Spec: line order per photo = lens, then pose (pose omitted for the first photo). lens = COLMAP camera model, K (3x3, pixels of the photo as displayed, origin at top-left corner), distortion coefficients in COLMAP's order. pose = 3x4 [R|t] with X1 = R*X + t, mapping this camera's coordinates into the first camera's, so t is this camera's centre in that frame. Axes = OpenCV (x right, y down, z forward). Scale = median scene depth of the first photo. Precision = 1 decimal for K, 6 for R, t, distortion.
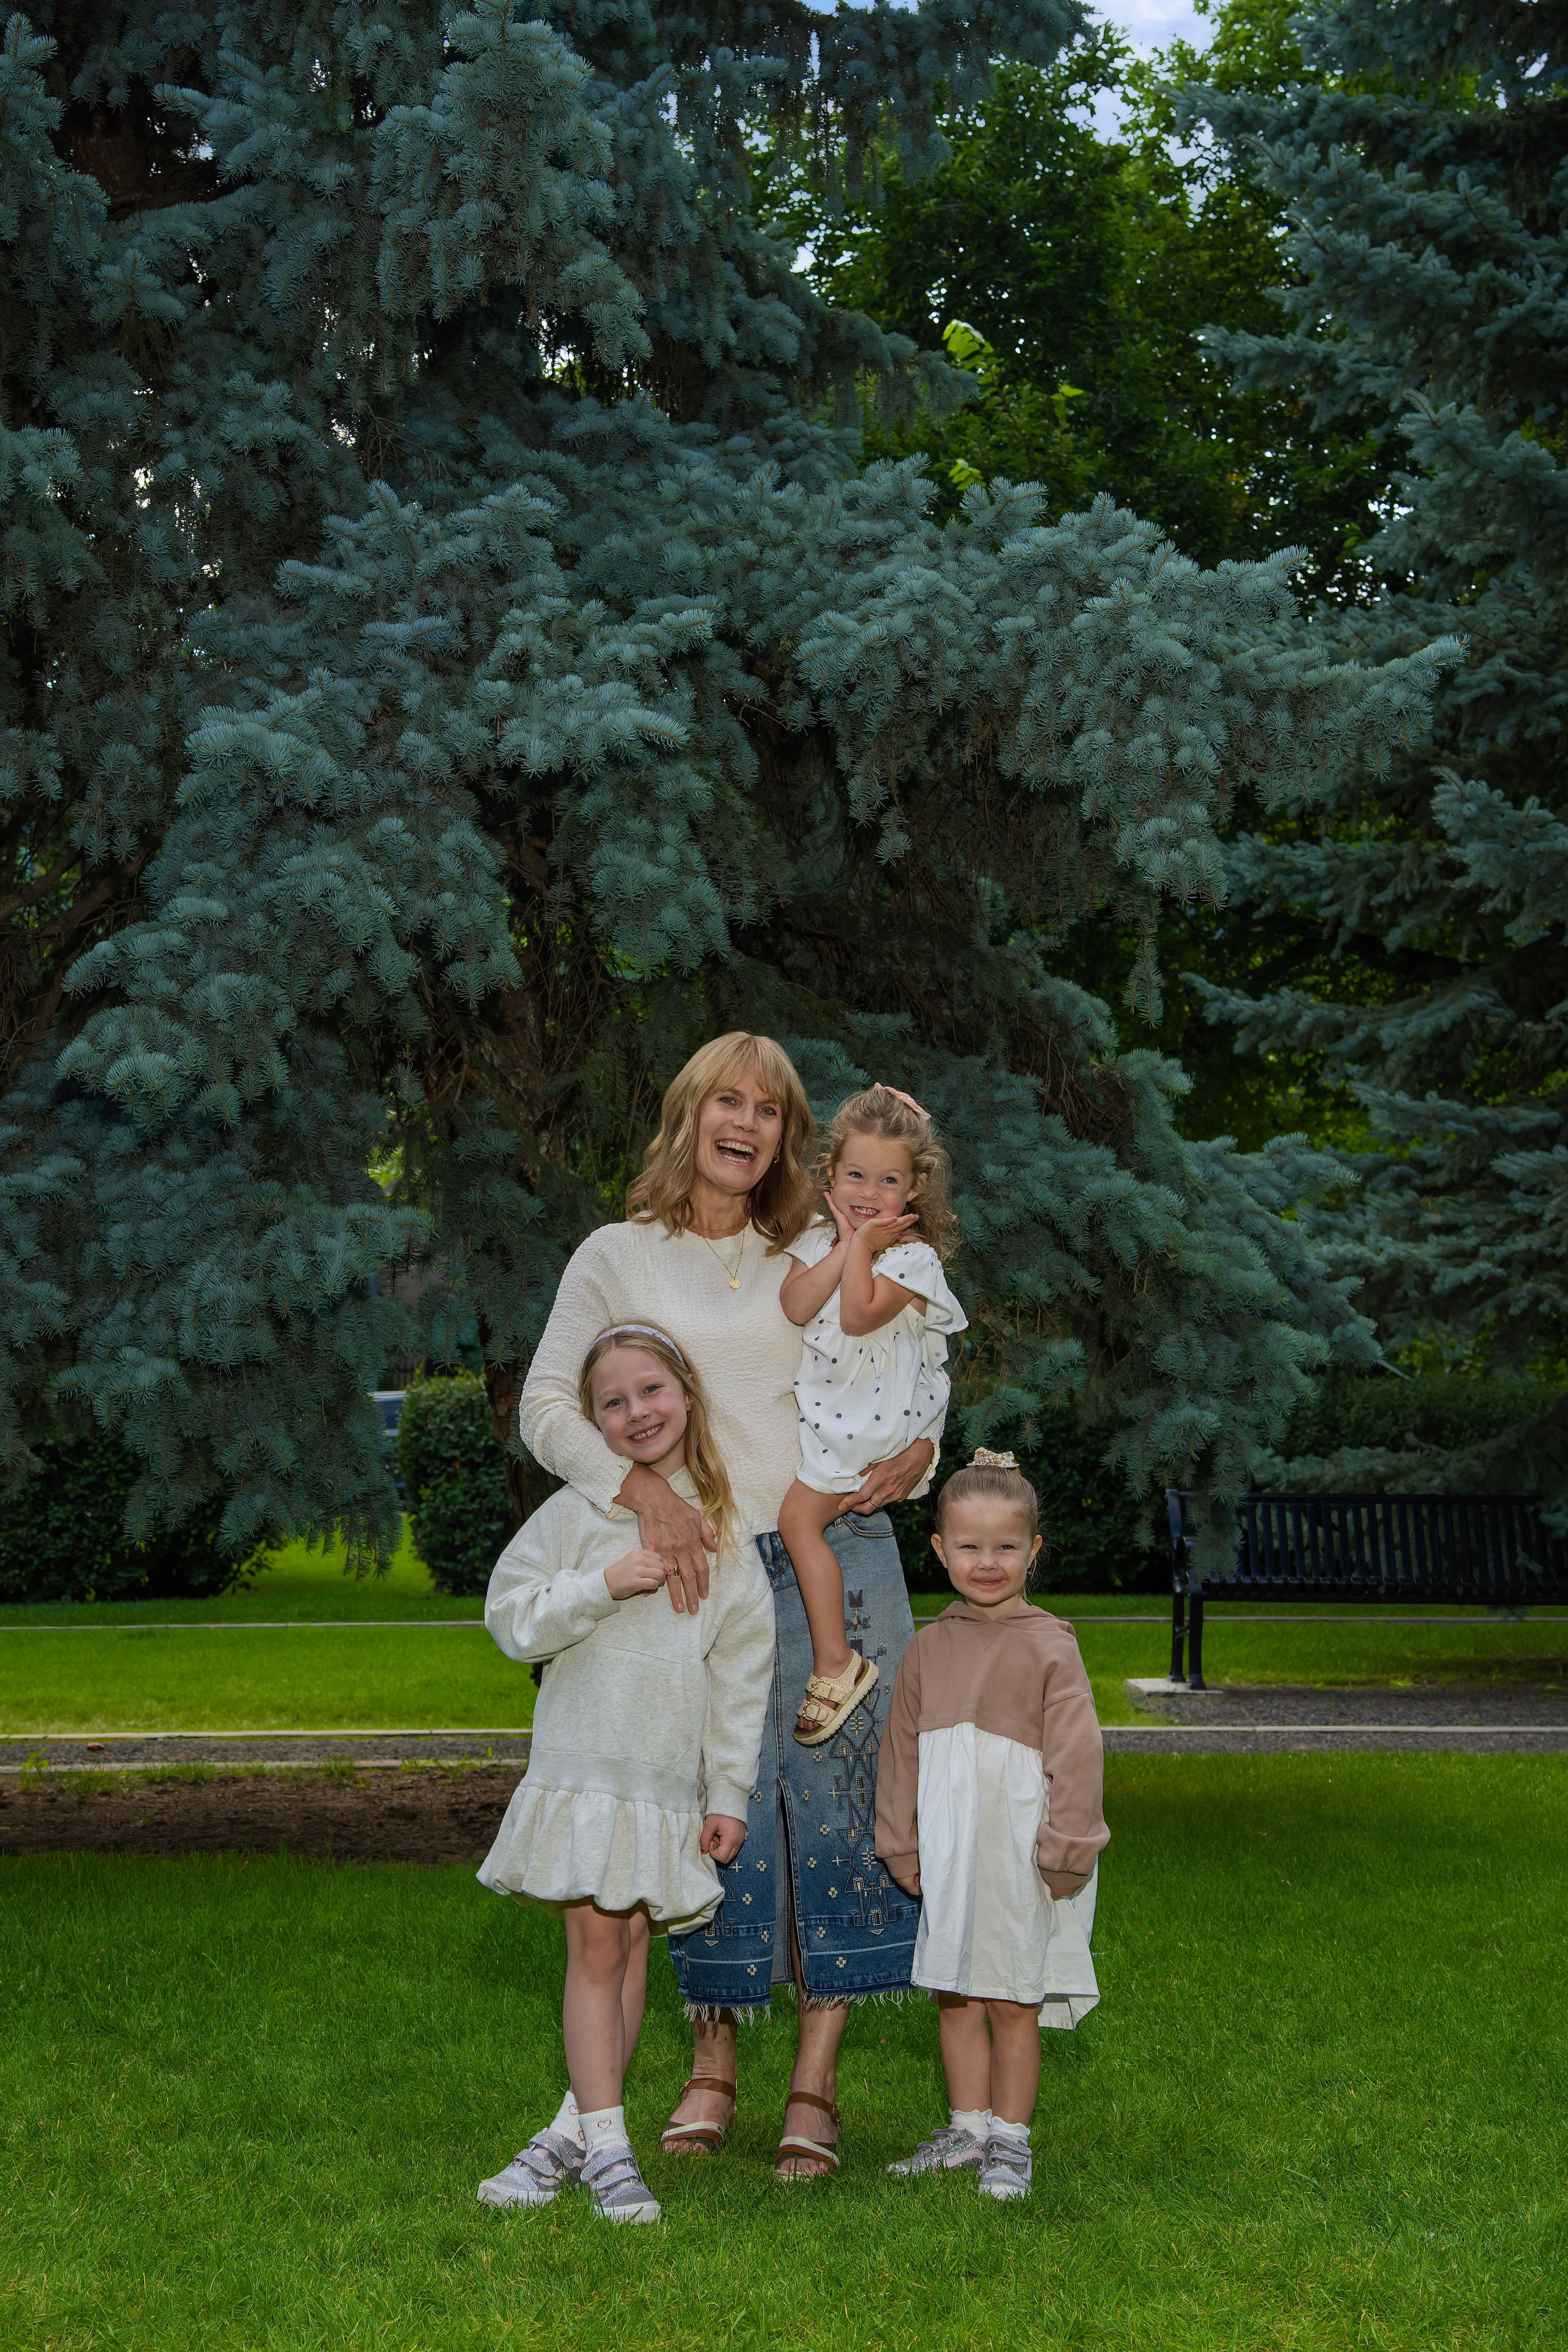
lens RADIAL K [[3183.7, 0, 721.8], [0, 3183.7, 1099.6], [0, 0, 1]] dist [0.118353, 0.000000]
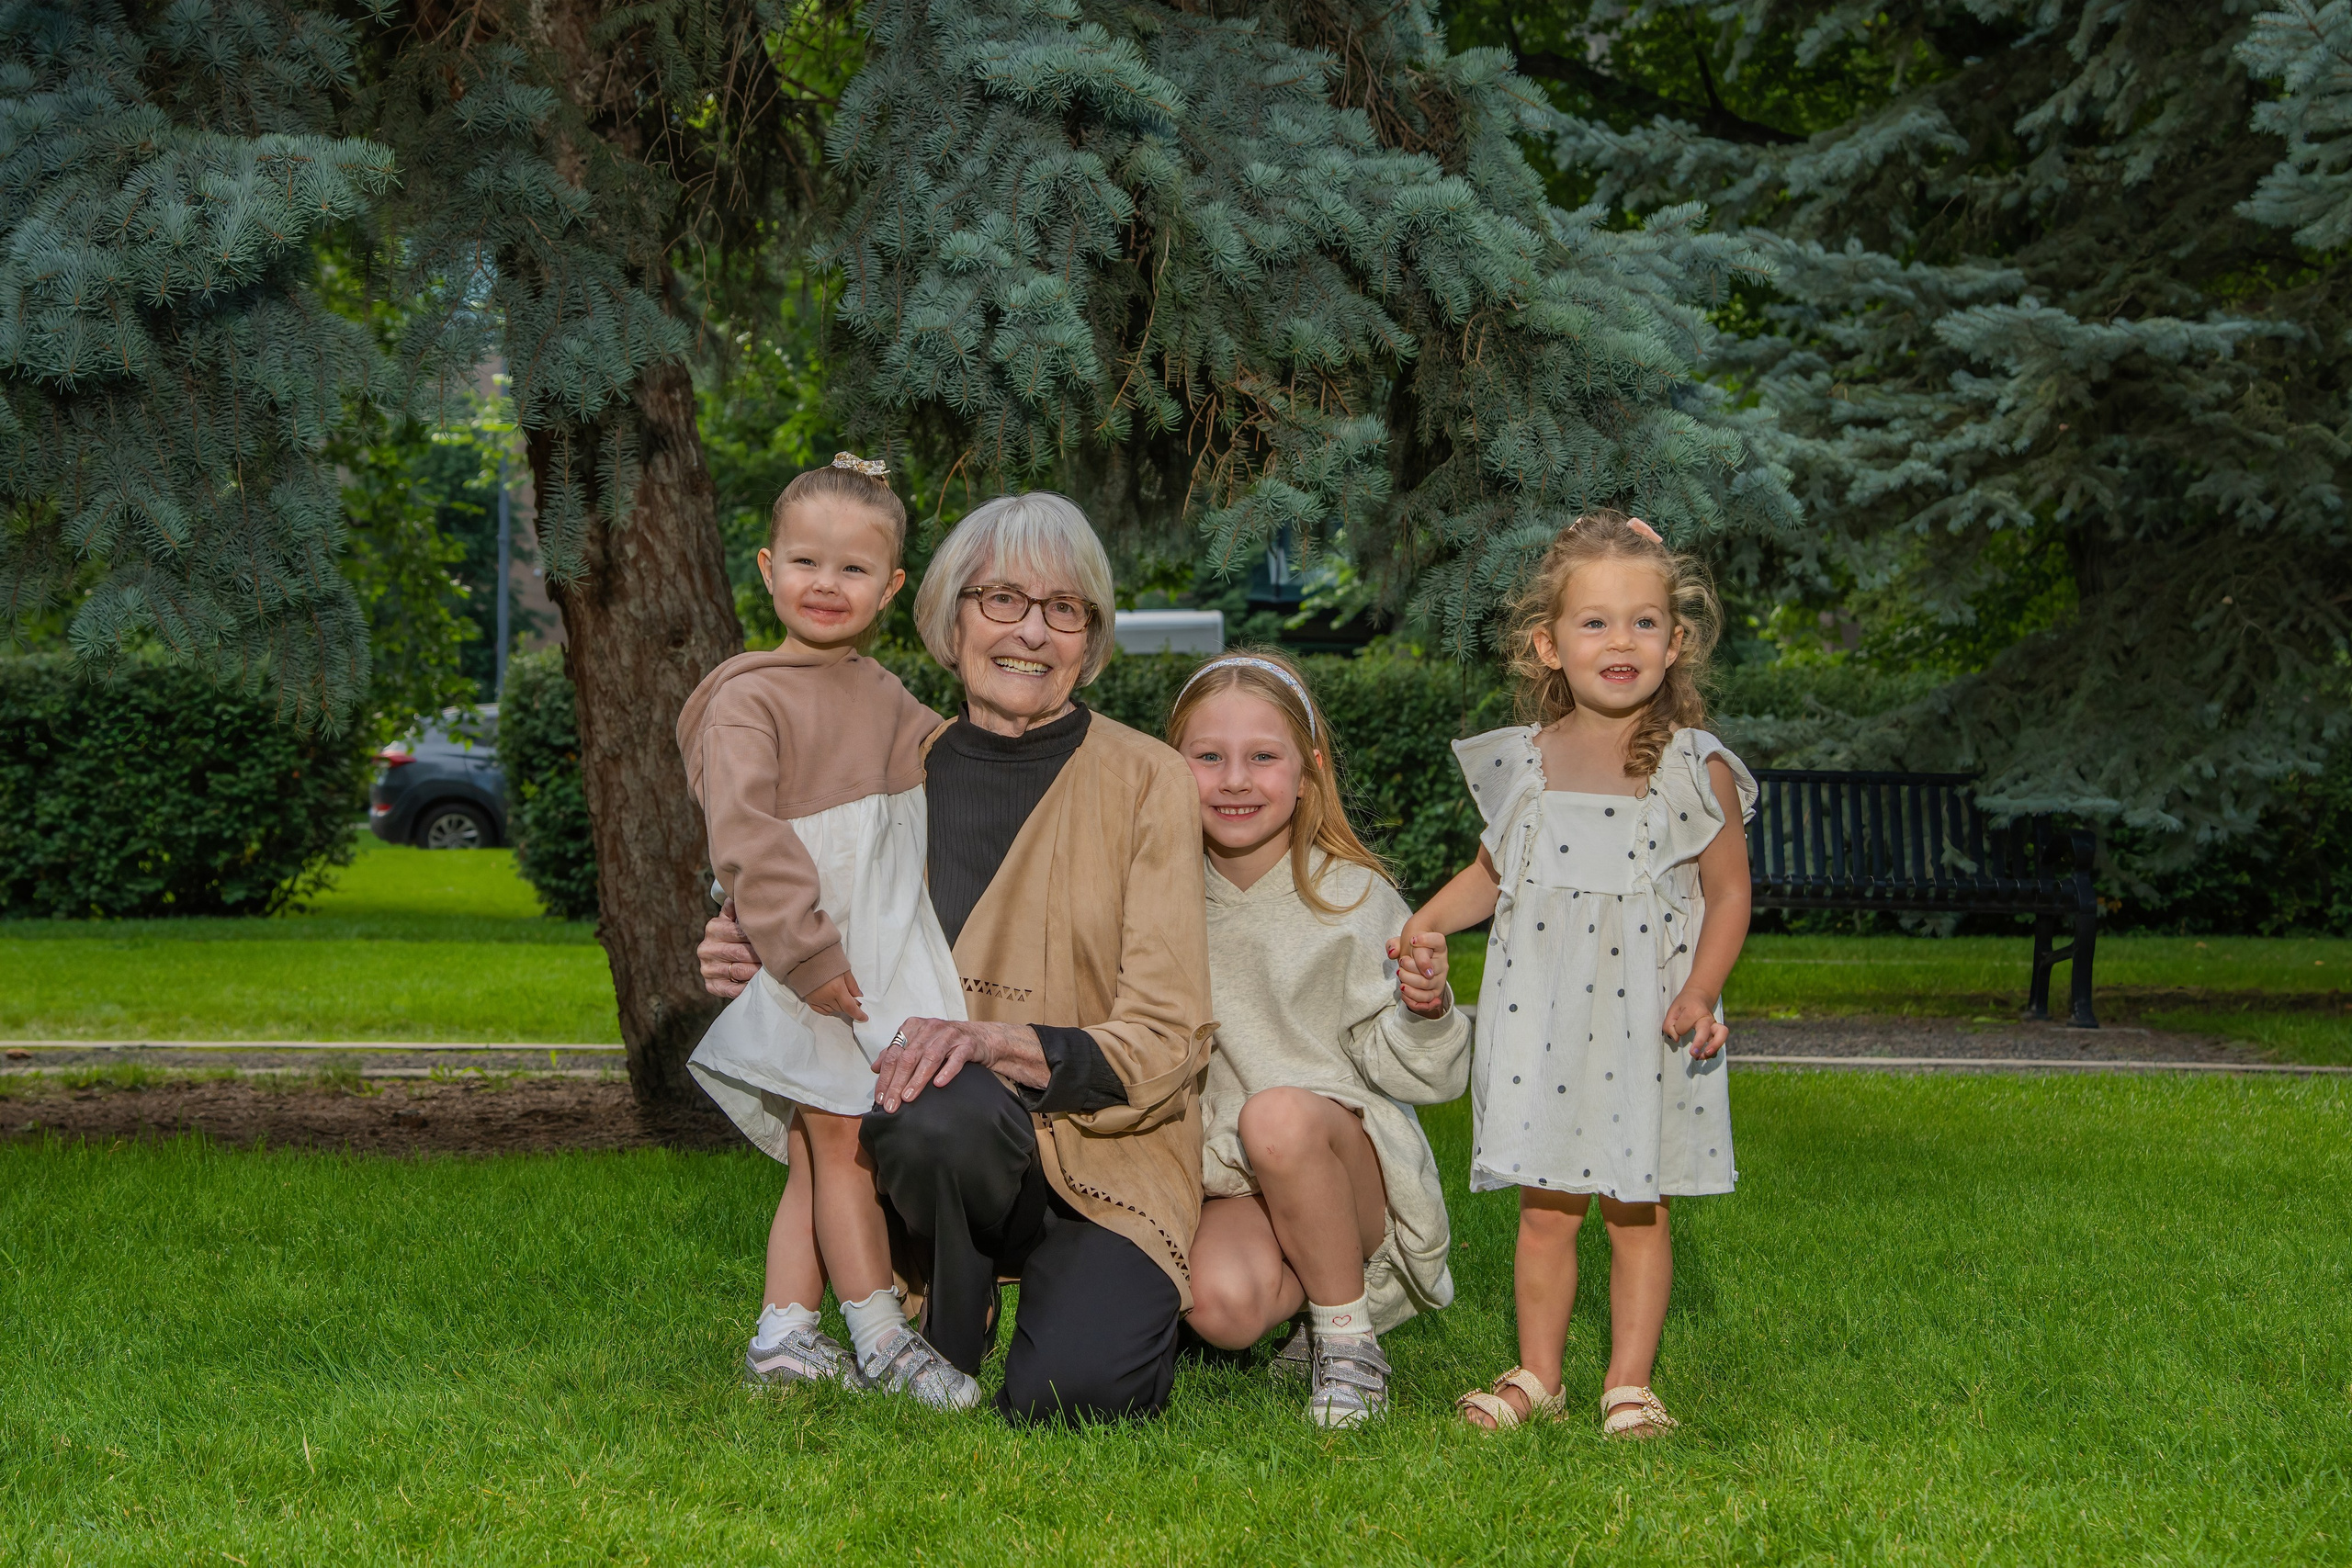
lens RADIAL K [[3875.0, 0, 1074.6], [0, 3875.0, 662.3], [0, 0, 1]] dist [0.137241, 0.000000]
pose [[0.999267, 0.017717, 0.033929, 0.011391], [-0.020062, 0.997341, 0.070061, 0.040948], [-0.032598, -0.070690, 0.996966, 0.100807]]
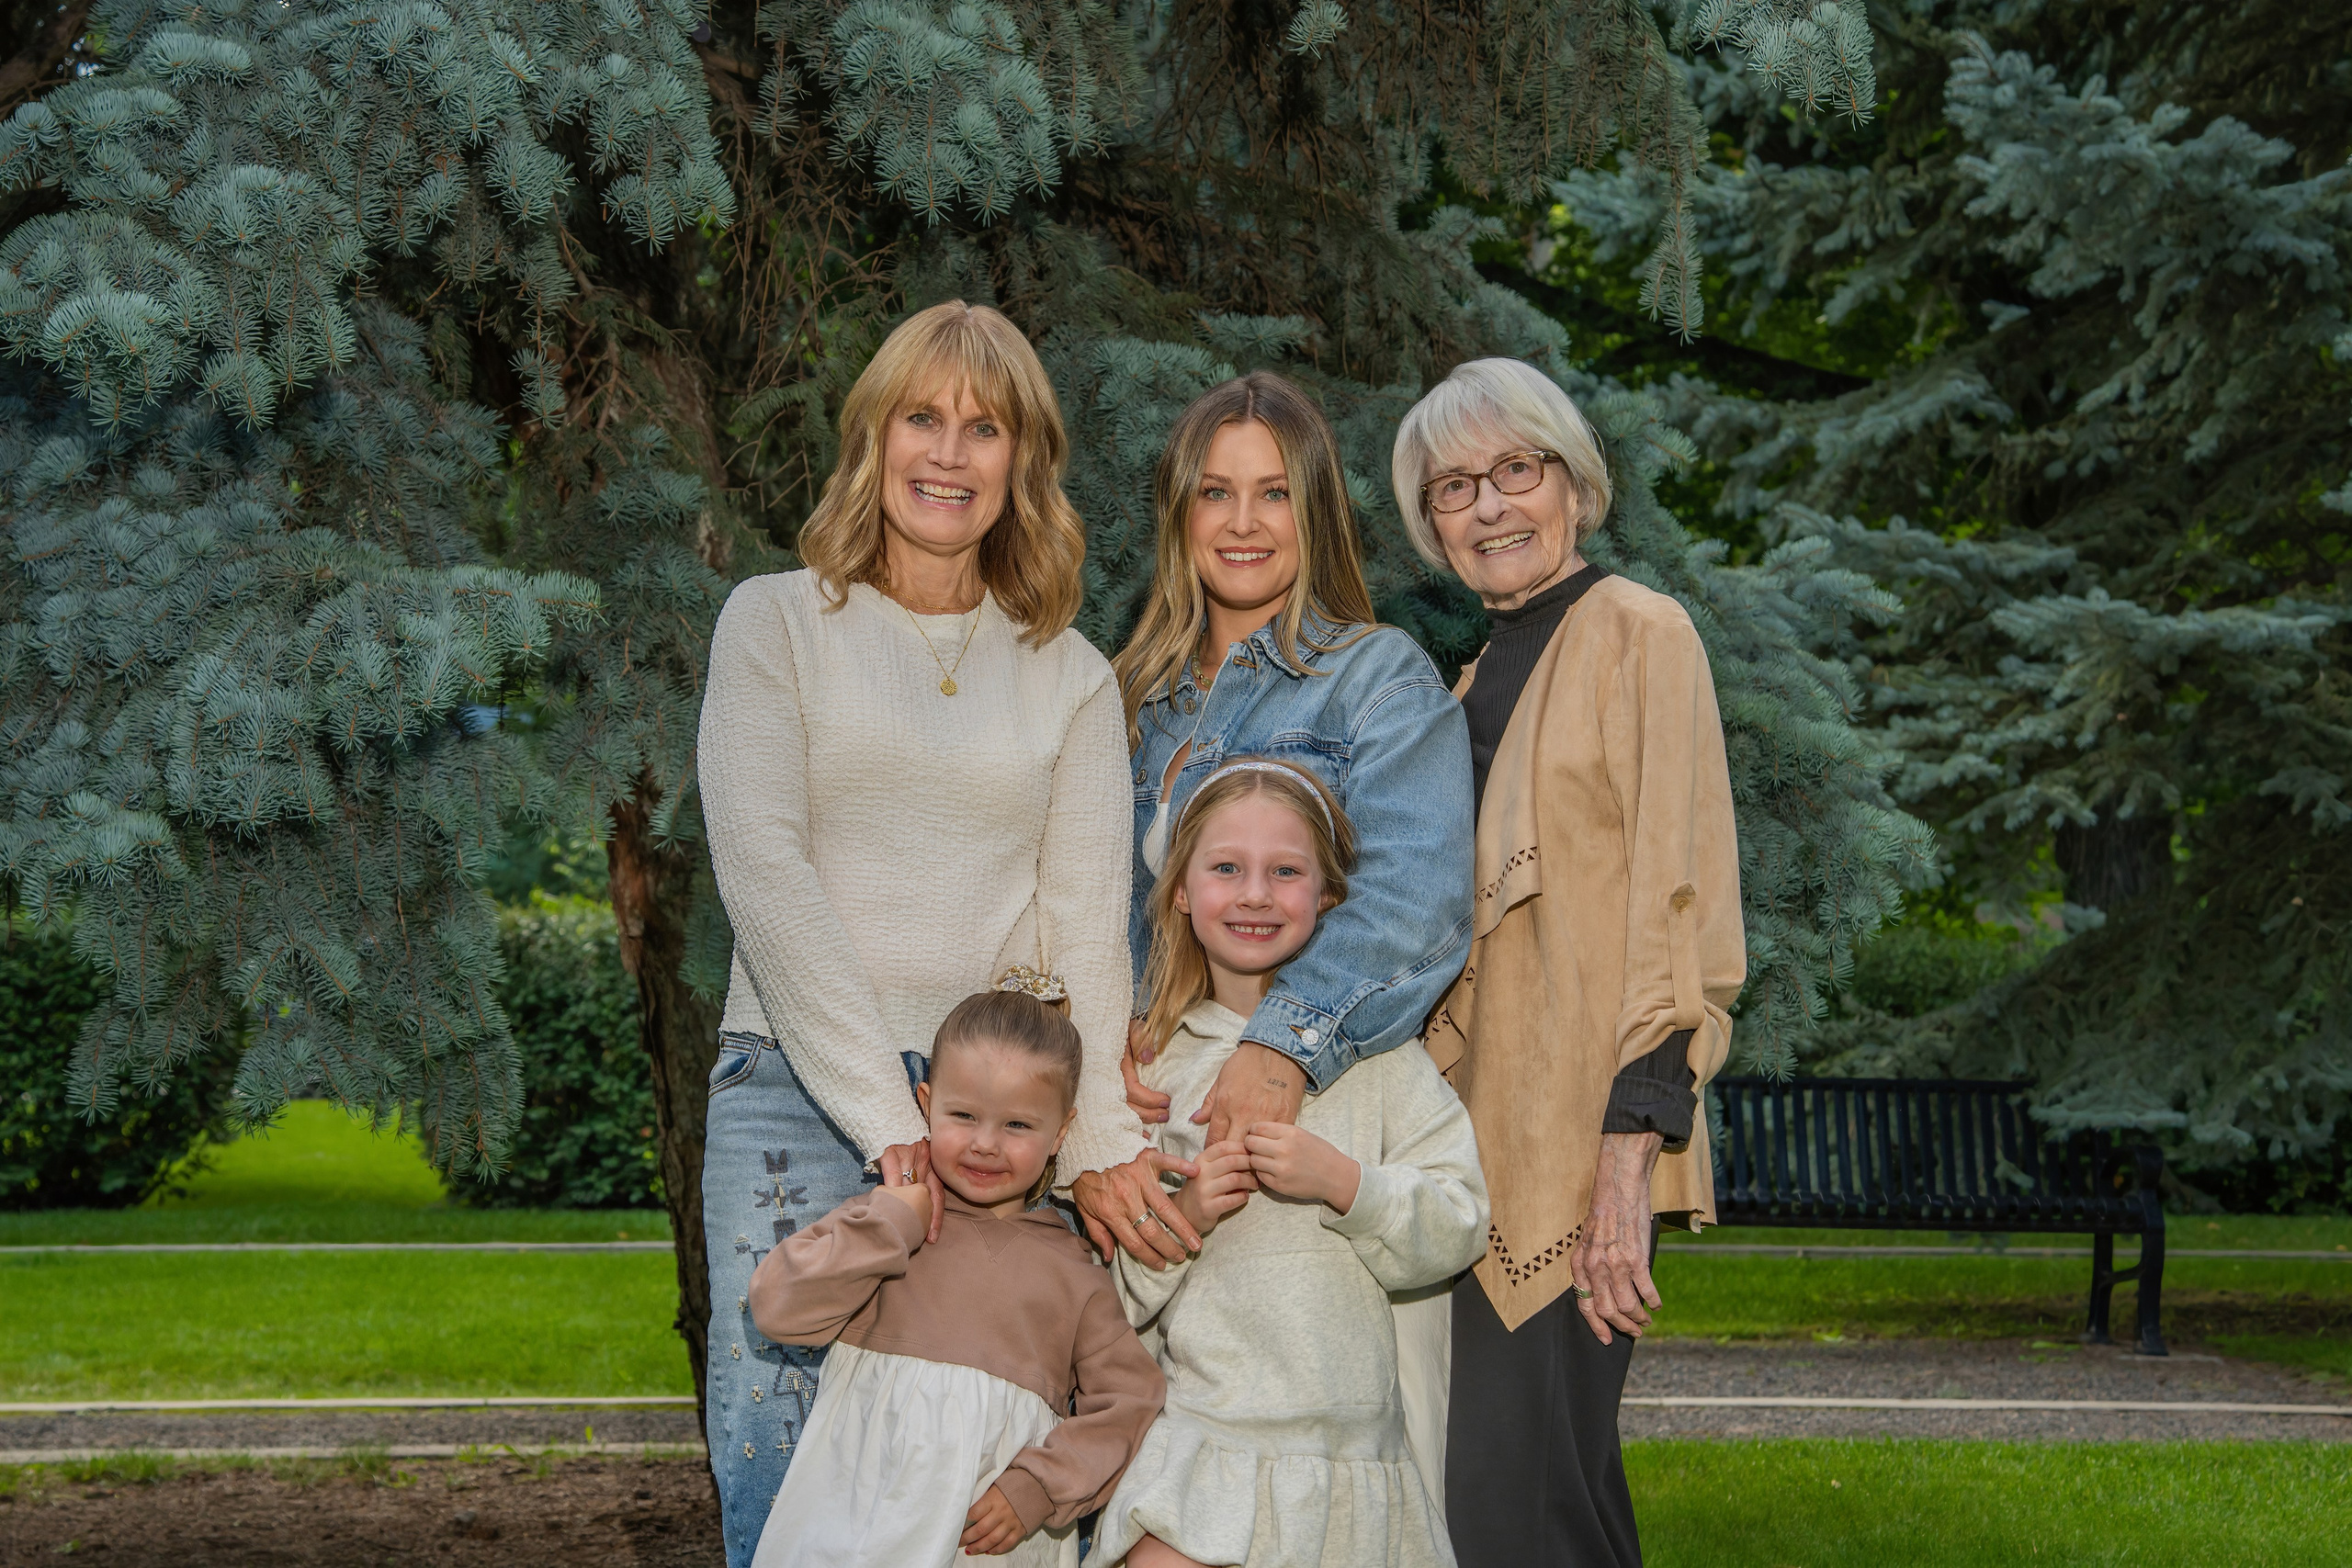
lens RADIAL K [[4129.4, 0, 1112.4], [0, 4129.4, 880.8], [0, 0, 1]] dist [0.255197, 0.000000]
pose [[0.996774, 0.015624, 0.078726, -0.027100], [-0.021382, 0.997114, 0.072839, 0.016339], [-0.077361, -0.074288, 0.994232, 0.098994]]
